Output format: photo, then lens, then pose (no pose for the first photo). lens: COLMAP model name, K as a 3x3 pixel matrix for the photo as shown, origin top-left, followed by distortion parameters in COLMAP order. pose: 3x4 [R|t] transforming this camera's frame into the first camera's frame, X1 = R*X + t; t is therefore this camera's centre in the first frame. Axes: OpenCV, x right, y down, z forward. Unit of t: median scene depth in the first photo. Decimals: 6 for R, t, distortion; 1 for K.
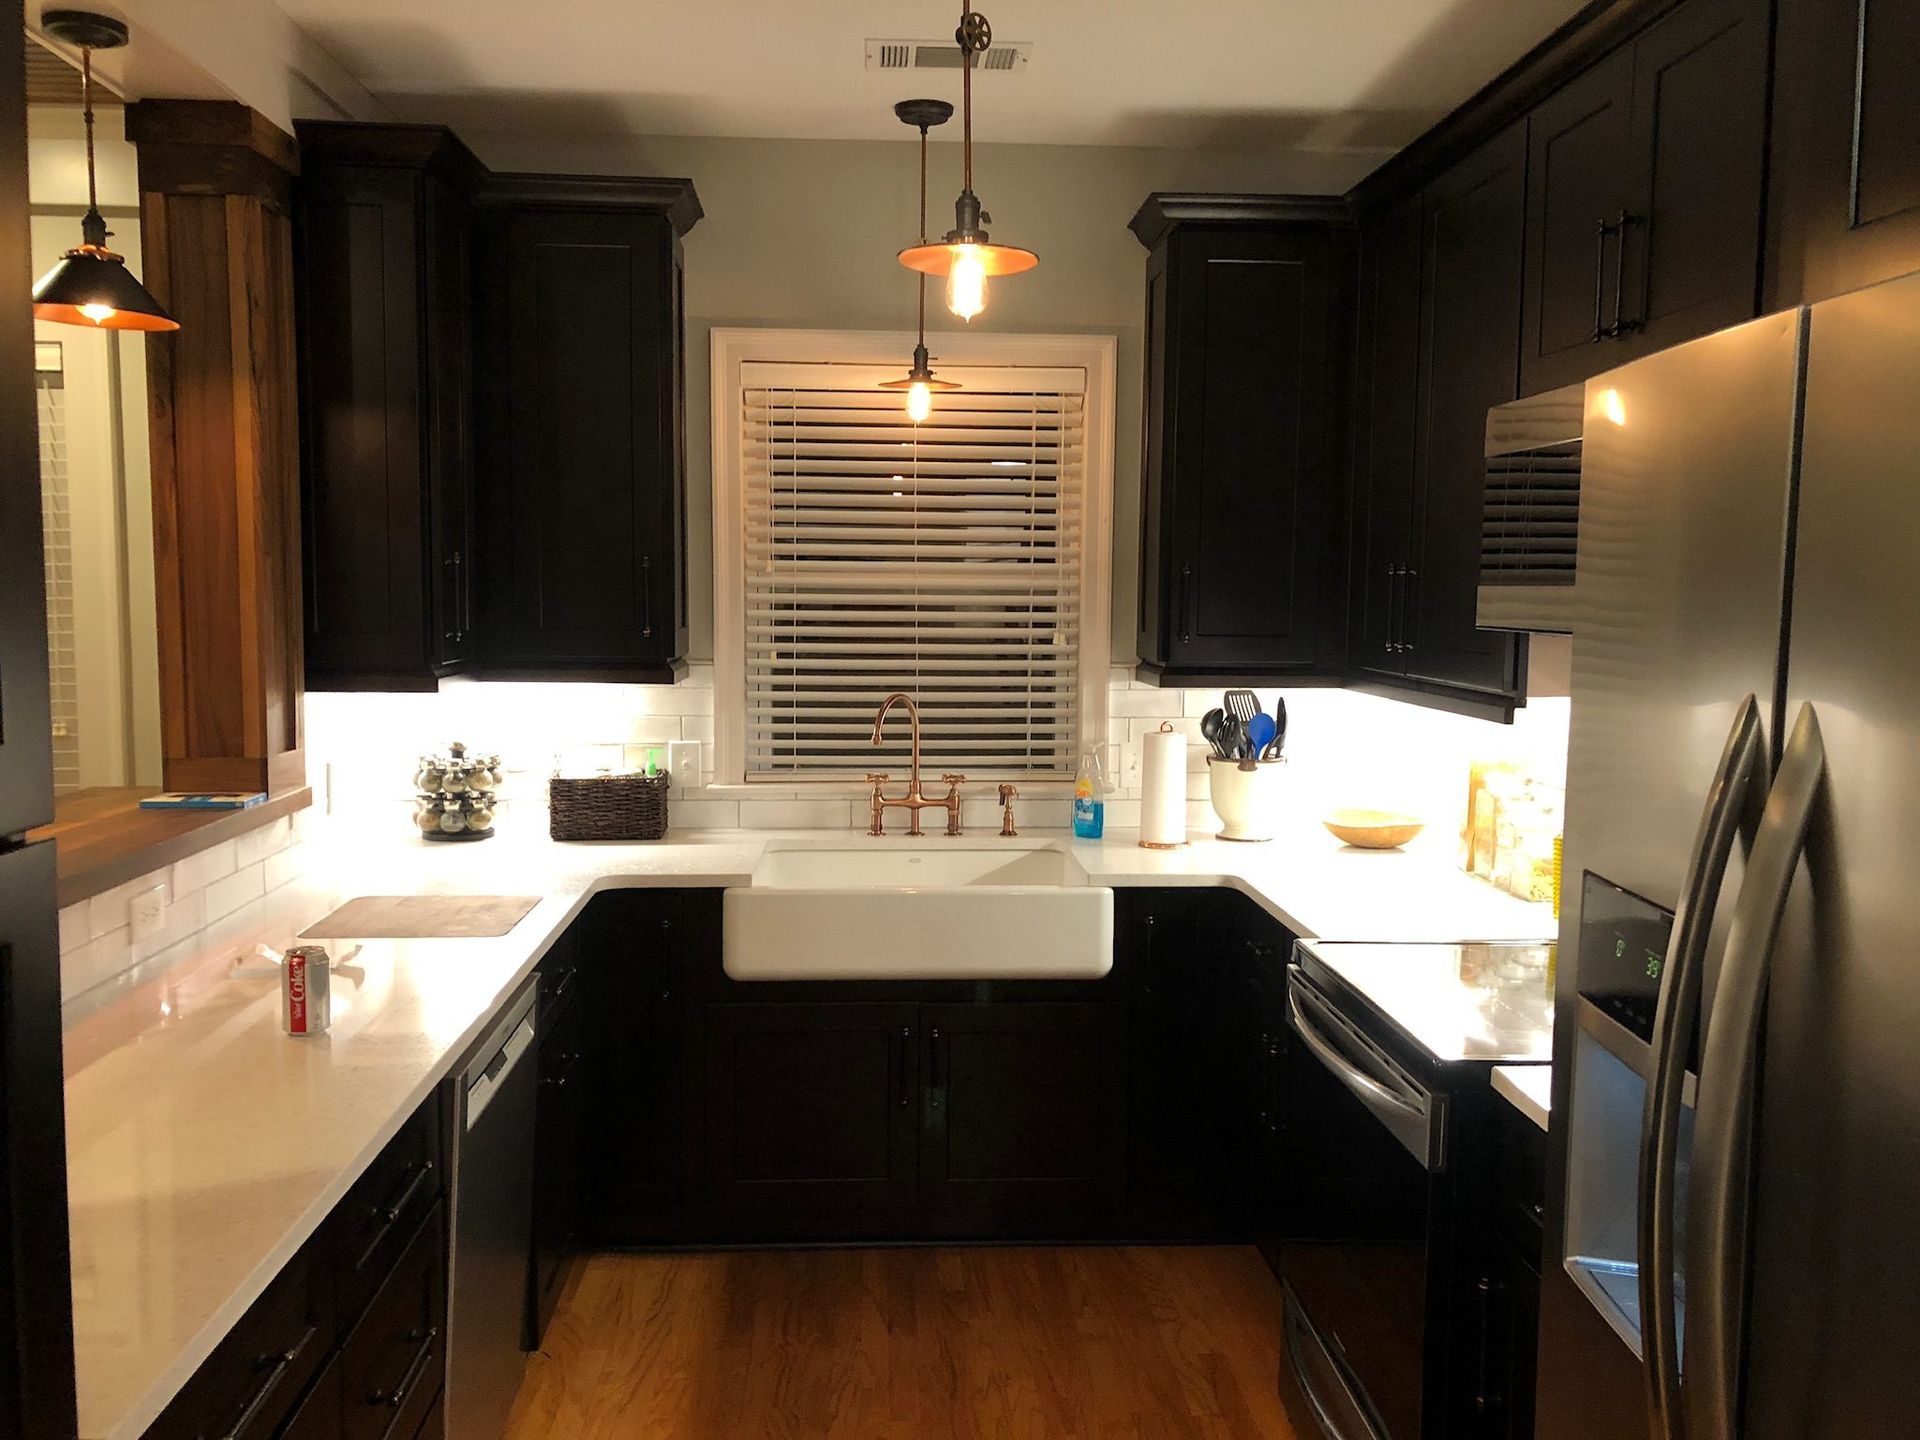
lens RADIAL K [[1542.4, 0, 960.1], [0, 1542.4, 720.3], [0, 0, 1]] dist [0.014667, -0.012190]
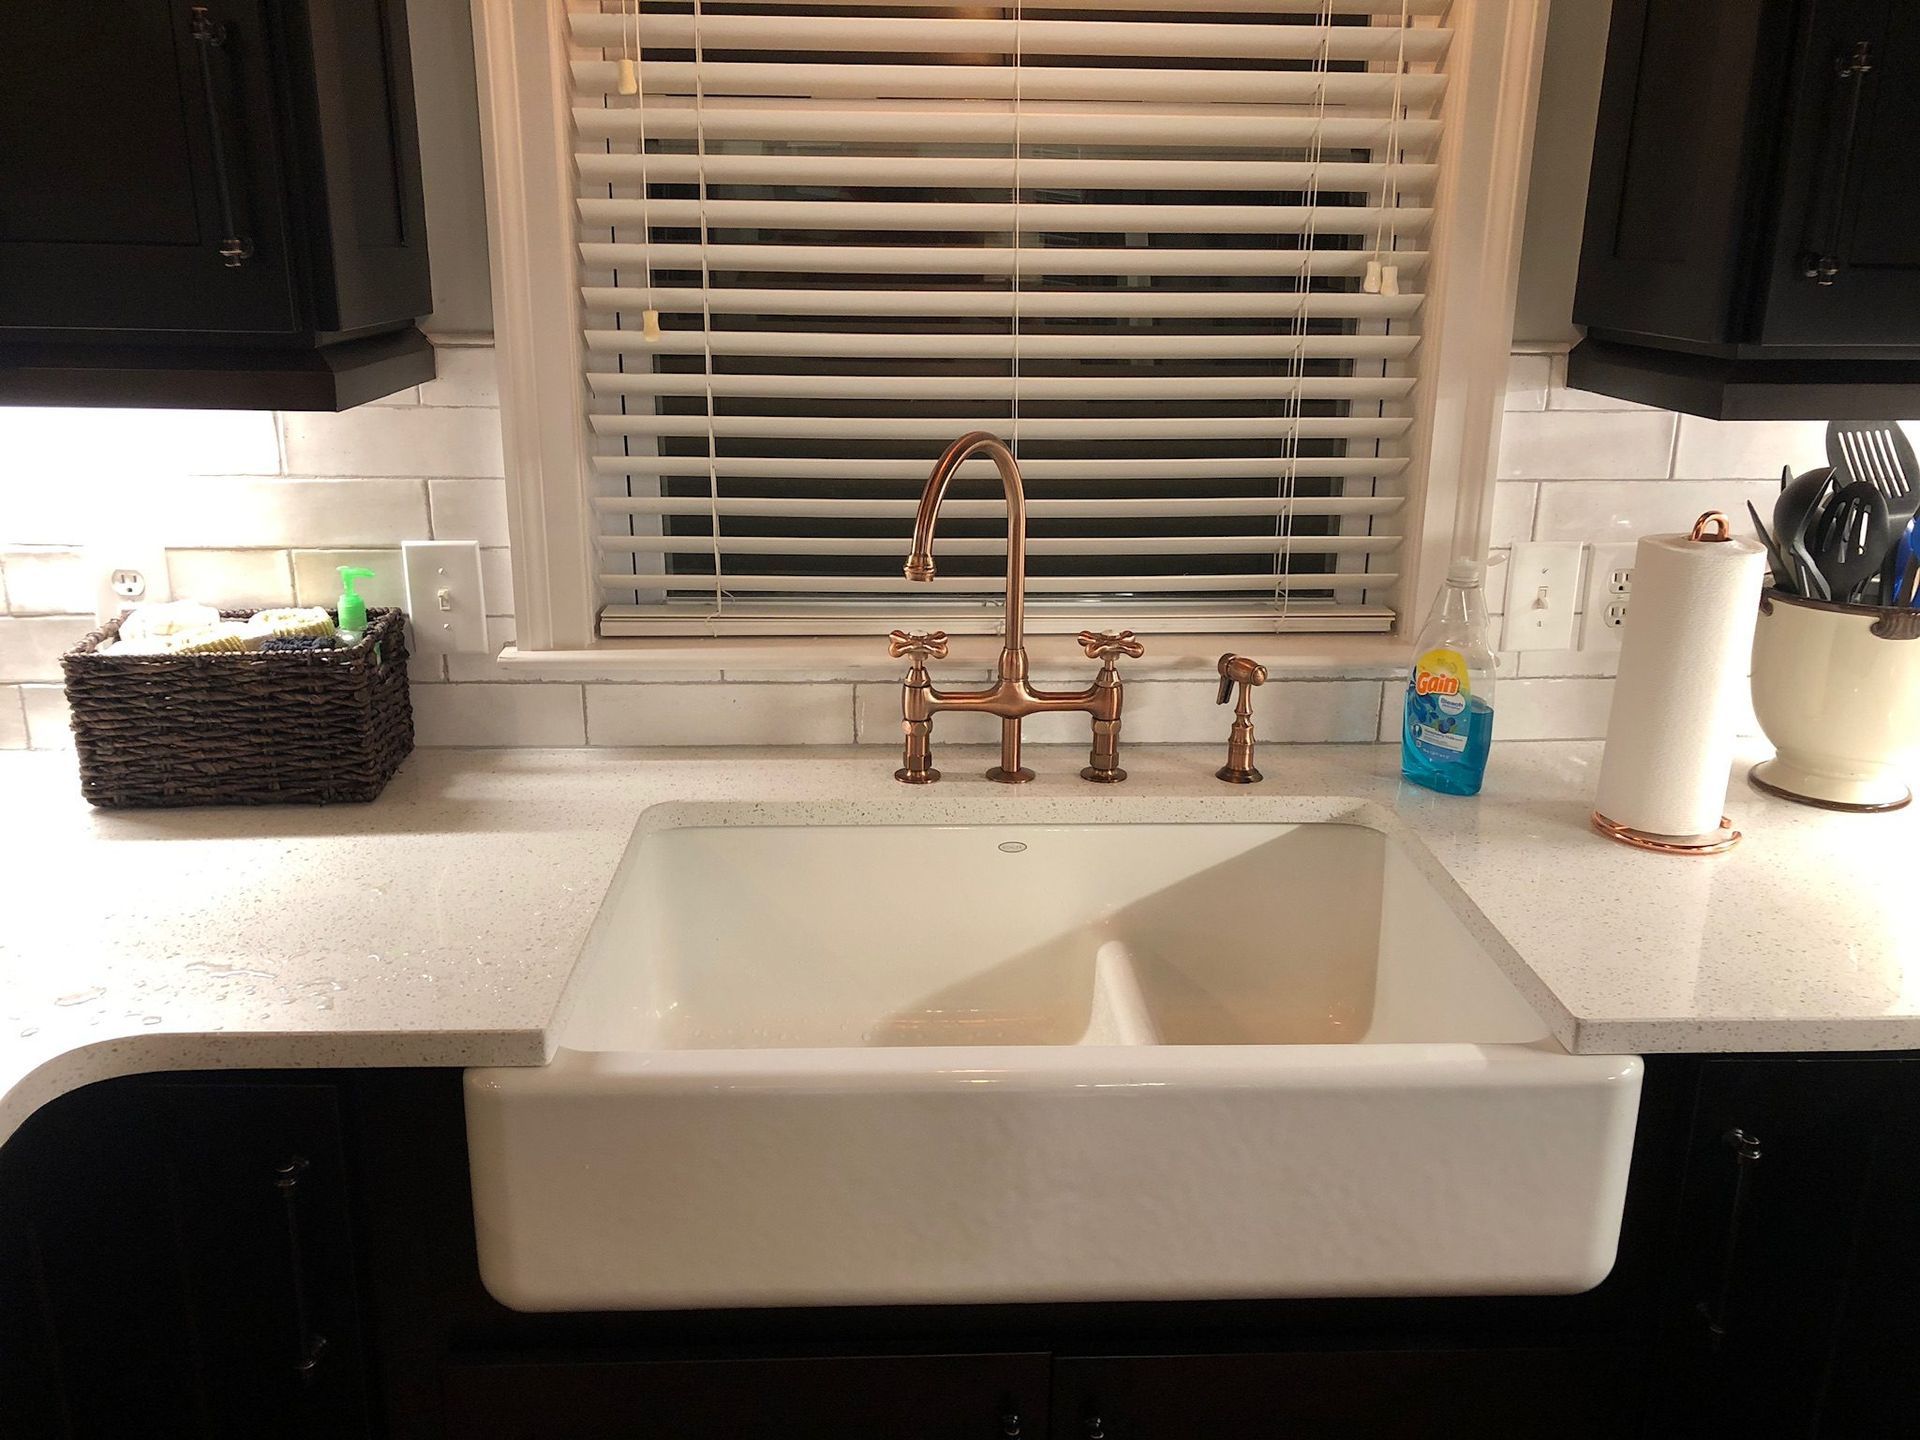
lens RADIAL K [[1542.4, 0, 956.4], [0, 1542.4, 720.3], [0, 0, 1]] dist [0.014667, -0.012190]
pose [[0.999920, 0.004638, -0.011800, -0.038587], [-0.001987, 0.976503, 0.215496, -0.027932], [0.012522, -0.215455, 0.976434, 0.597311]]
